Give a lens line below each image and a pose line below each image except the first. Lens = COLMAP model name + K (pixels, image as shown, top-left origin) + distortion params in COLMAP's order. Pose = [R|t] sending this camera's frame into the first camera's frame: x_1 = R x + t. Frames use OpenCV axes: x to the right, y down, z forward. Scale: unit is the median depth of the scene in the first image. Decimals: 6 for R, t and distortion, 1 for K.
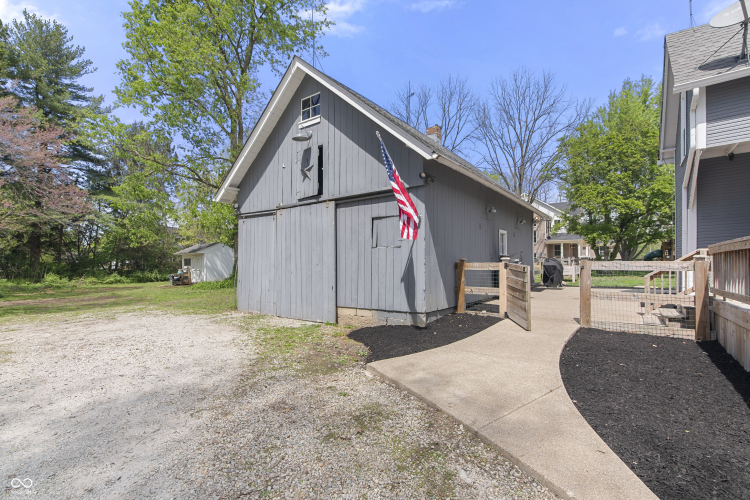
lens RADIAL K [[344.4, 0, 375.7], [0, 344.4, 253.1], [0, 0, 1]] dist [0.000588, 0.000087]
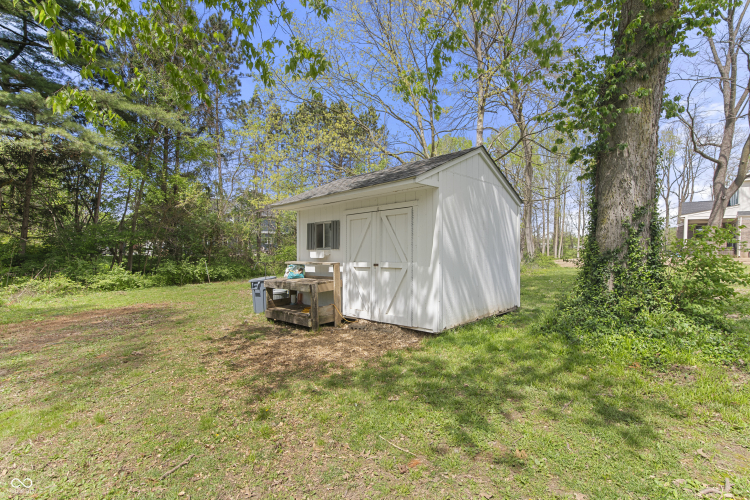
lens RADIAL K [[344.4, 0, 375.7], [0, 344.4, 253.1], [0, 0, 1]] dist [0.000588, 0.000087]
pose [[0.995196, 0.006773, -0.097671, -0.372847], [-0.003161, 0.999307, 0.037085, 0.023189], [0.097854, -0.036598, 0.994528, 0.579306]]
